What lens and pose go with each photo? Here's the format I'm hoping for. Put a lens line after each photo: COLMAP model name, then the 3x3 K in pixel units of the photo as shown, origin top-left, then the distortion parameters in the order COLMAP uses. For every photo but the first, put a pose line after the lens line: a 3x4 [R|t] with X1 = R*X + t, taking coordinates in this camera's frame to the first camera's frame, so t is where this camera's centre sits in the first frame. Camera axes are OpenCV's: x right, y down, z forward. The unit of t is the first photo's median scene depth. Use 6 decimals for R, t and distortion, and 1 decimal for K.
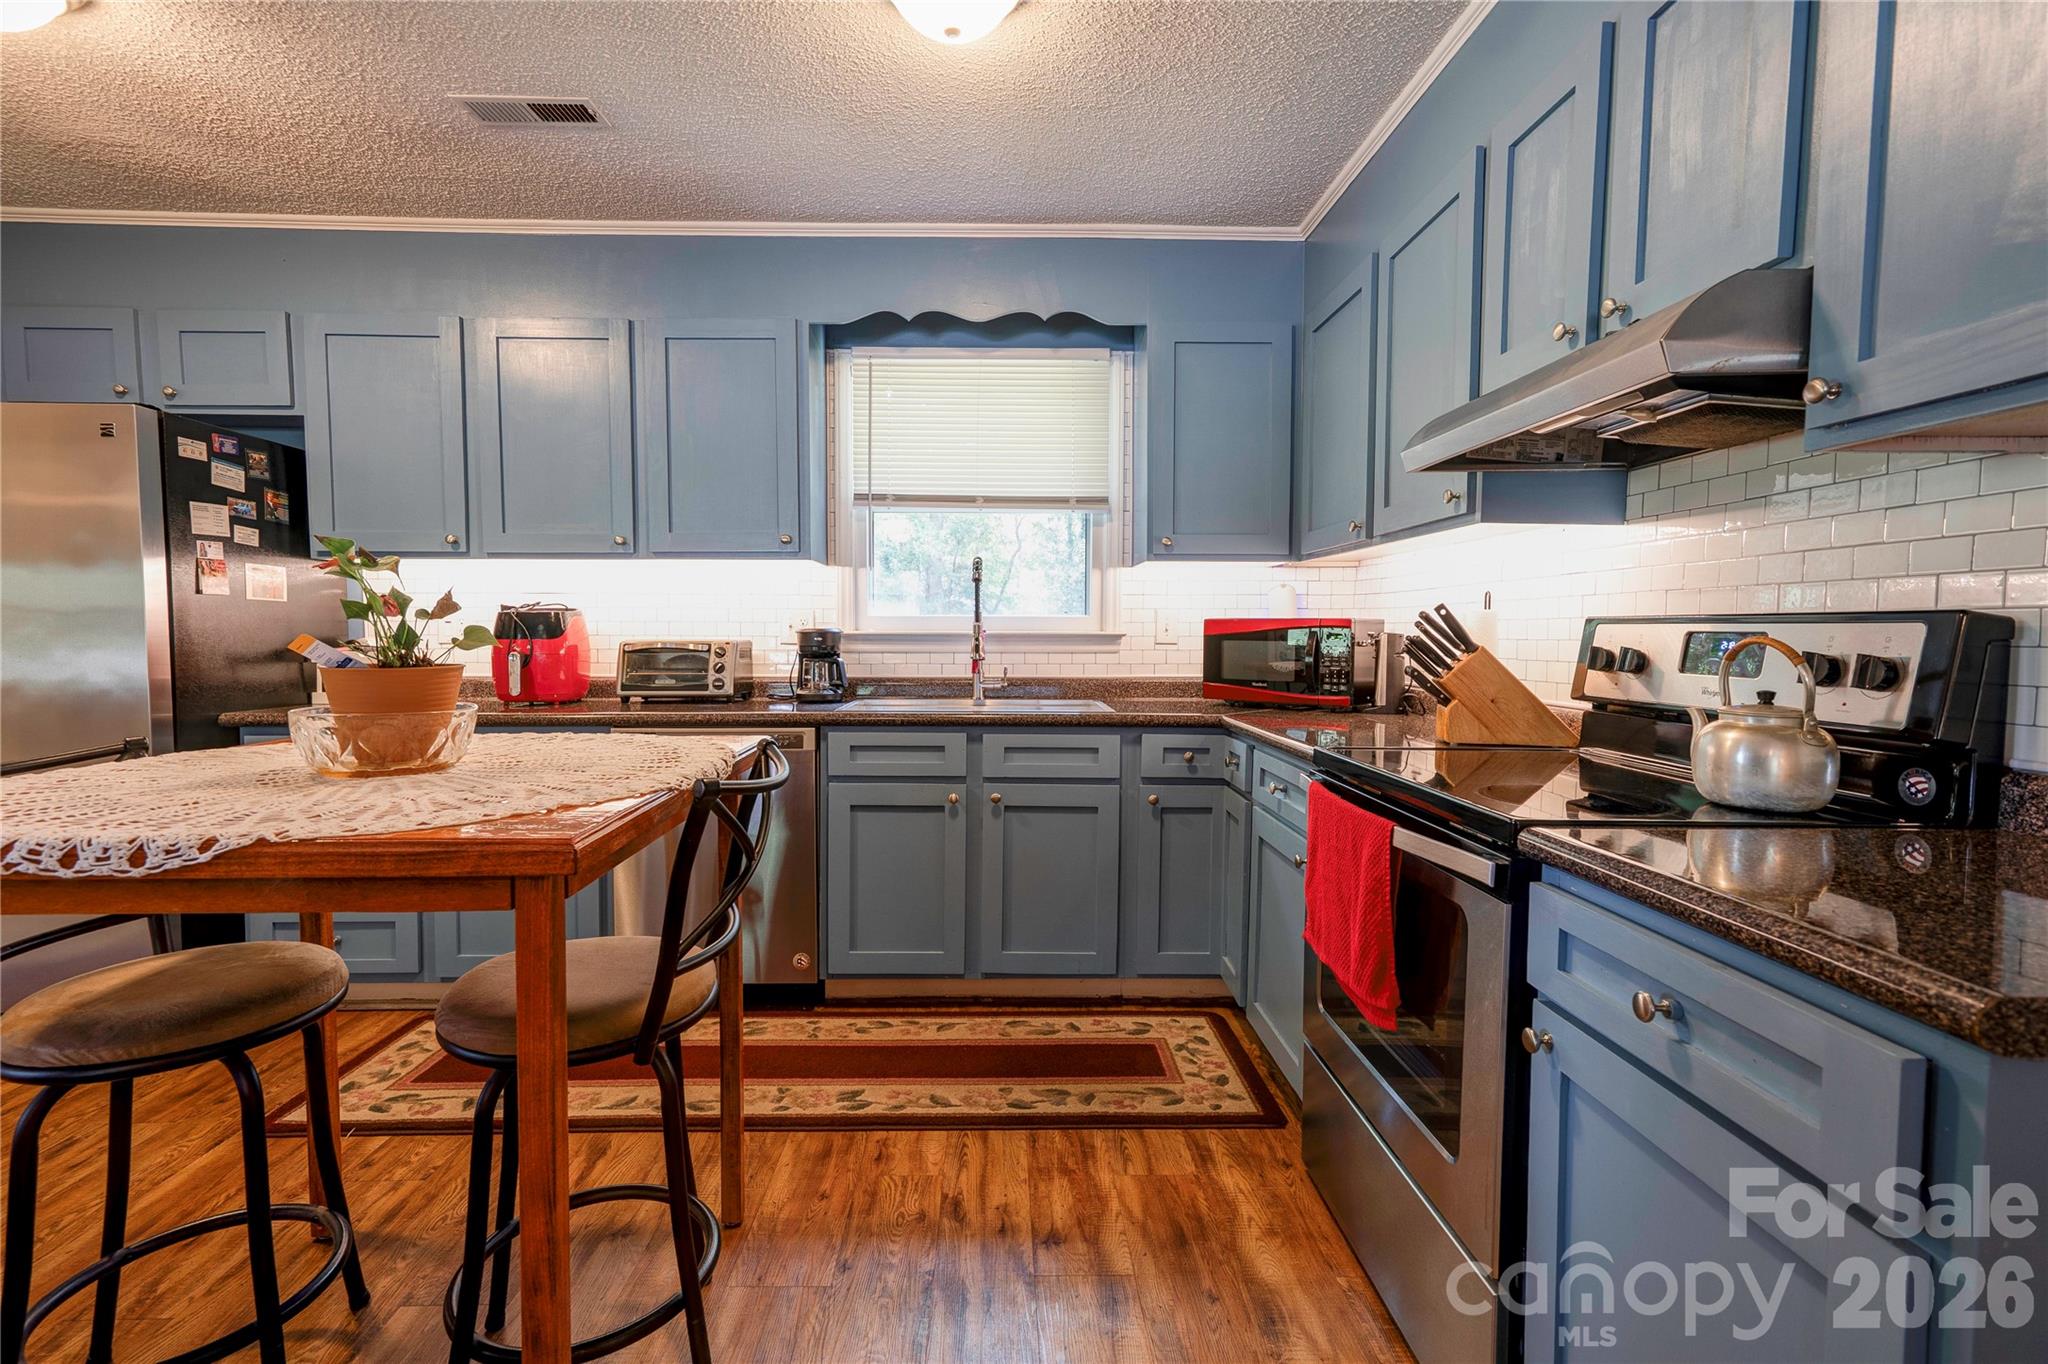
lens RADIAL K [[946.1, 0, 984.1], [0, 946.1, 630.0], [0, 0, 1]] dist [-0.003985, 0.009848]
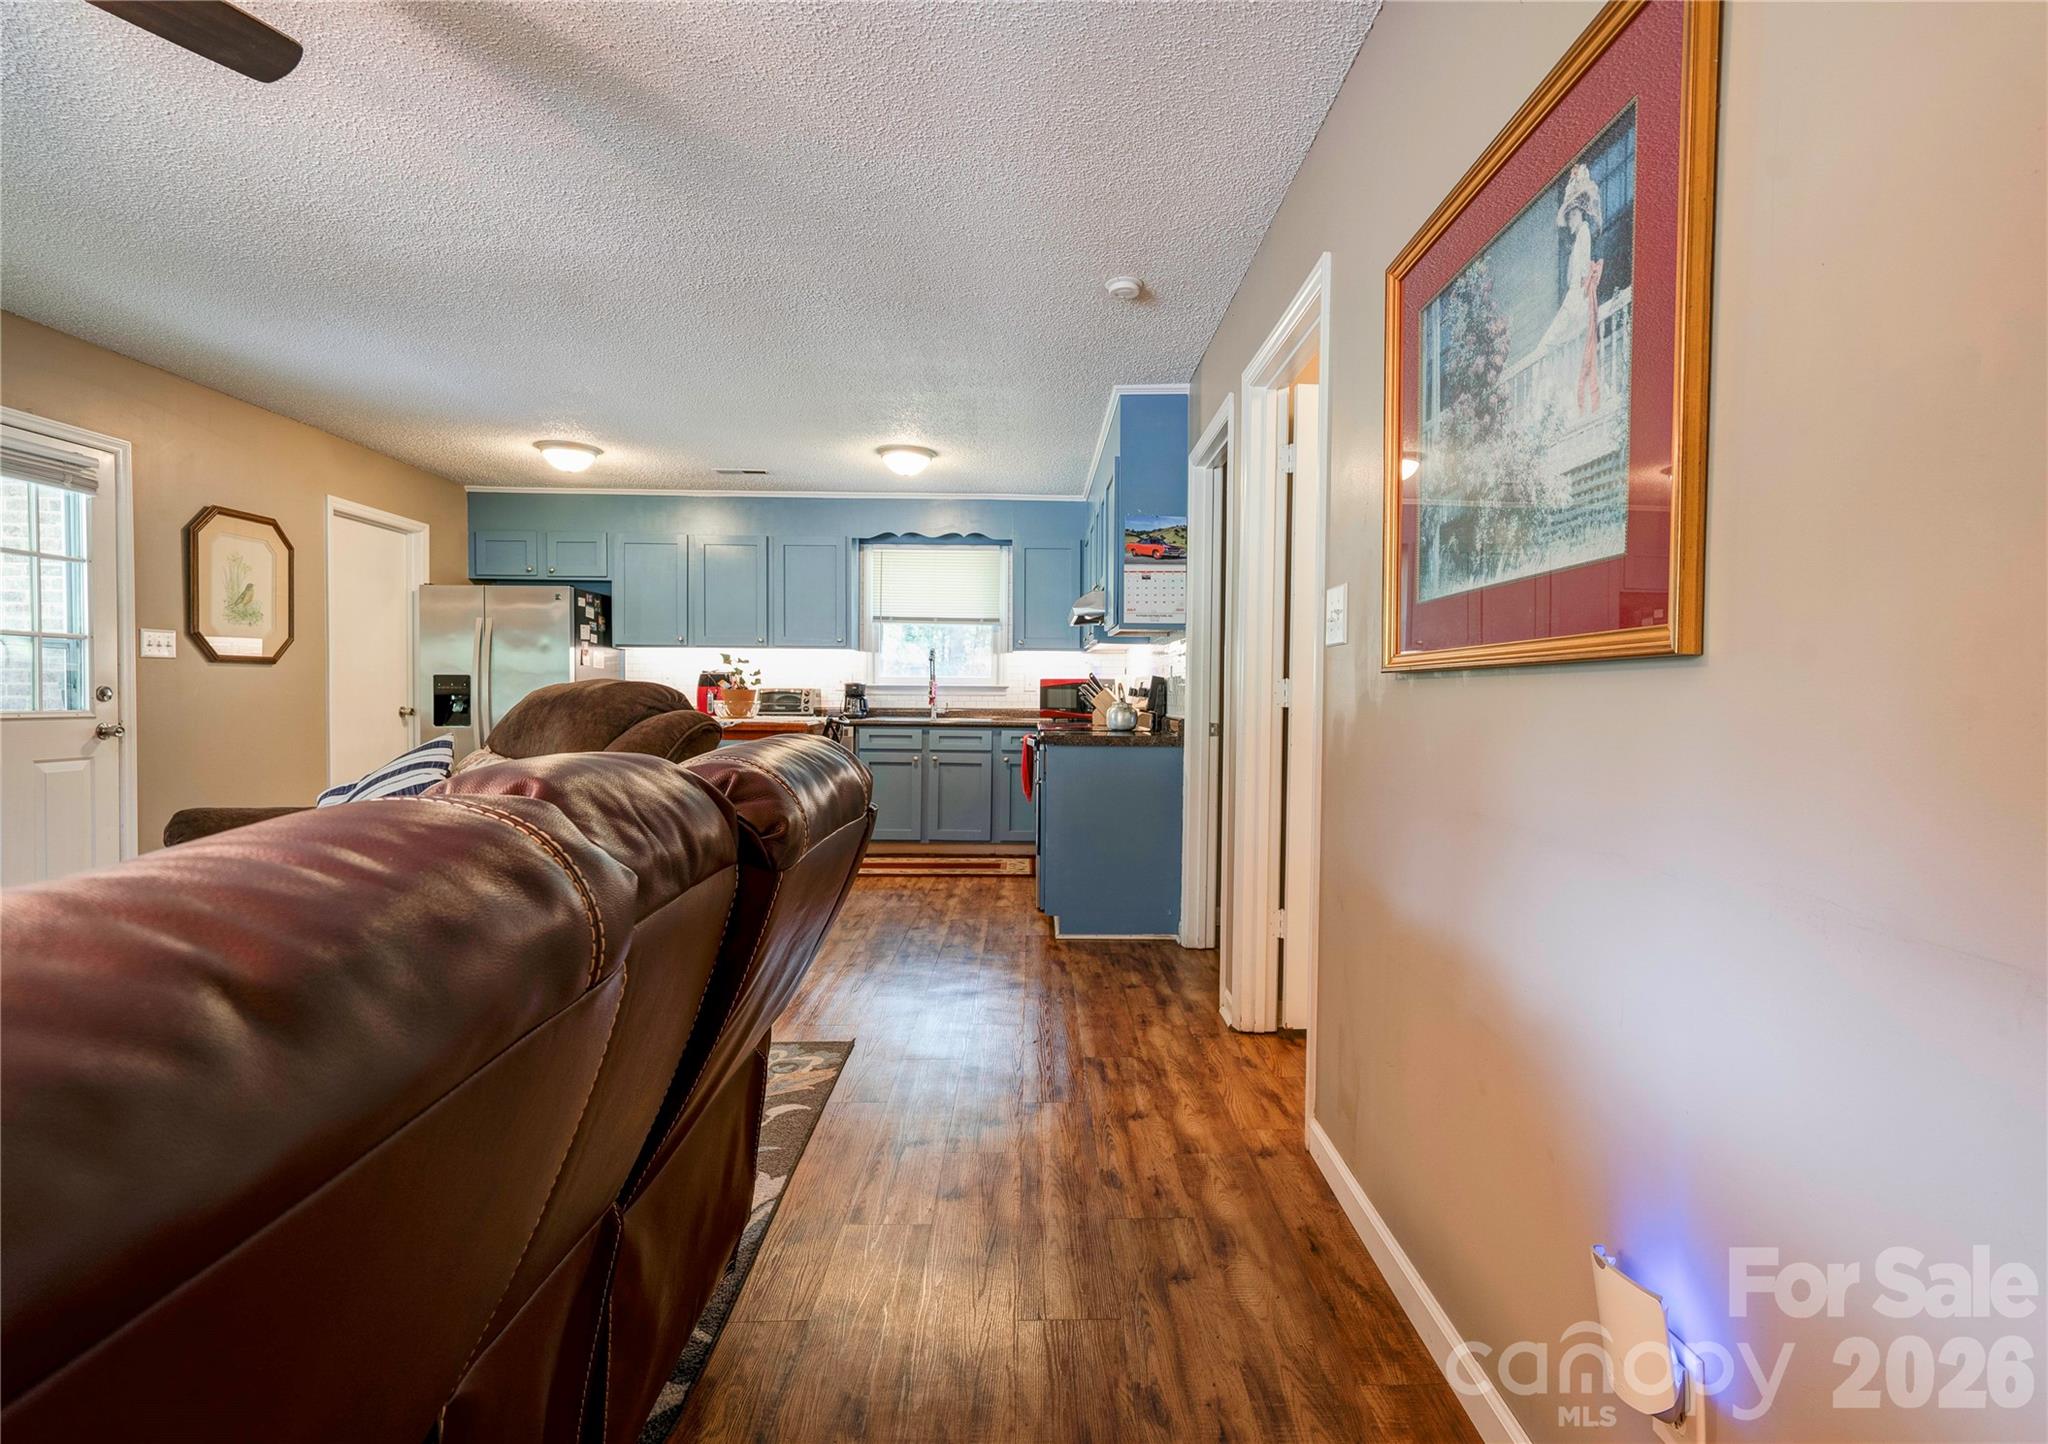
lens RADIAL K [[989.1, 0, 1063.5], [0, 989.1, 709.6], [0, 0, 1]] dist [0.008241, 0.007085]
pose [[0.999634, 0.005403, 0.026491, 0.240472], [-0.005863, 0.999833, 0.017295, 0.019474], [-0.026393, -0.017444, 0.999499, -1.266413]]
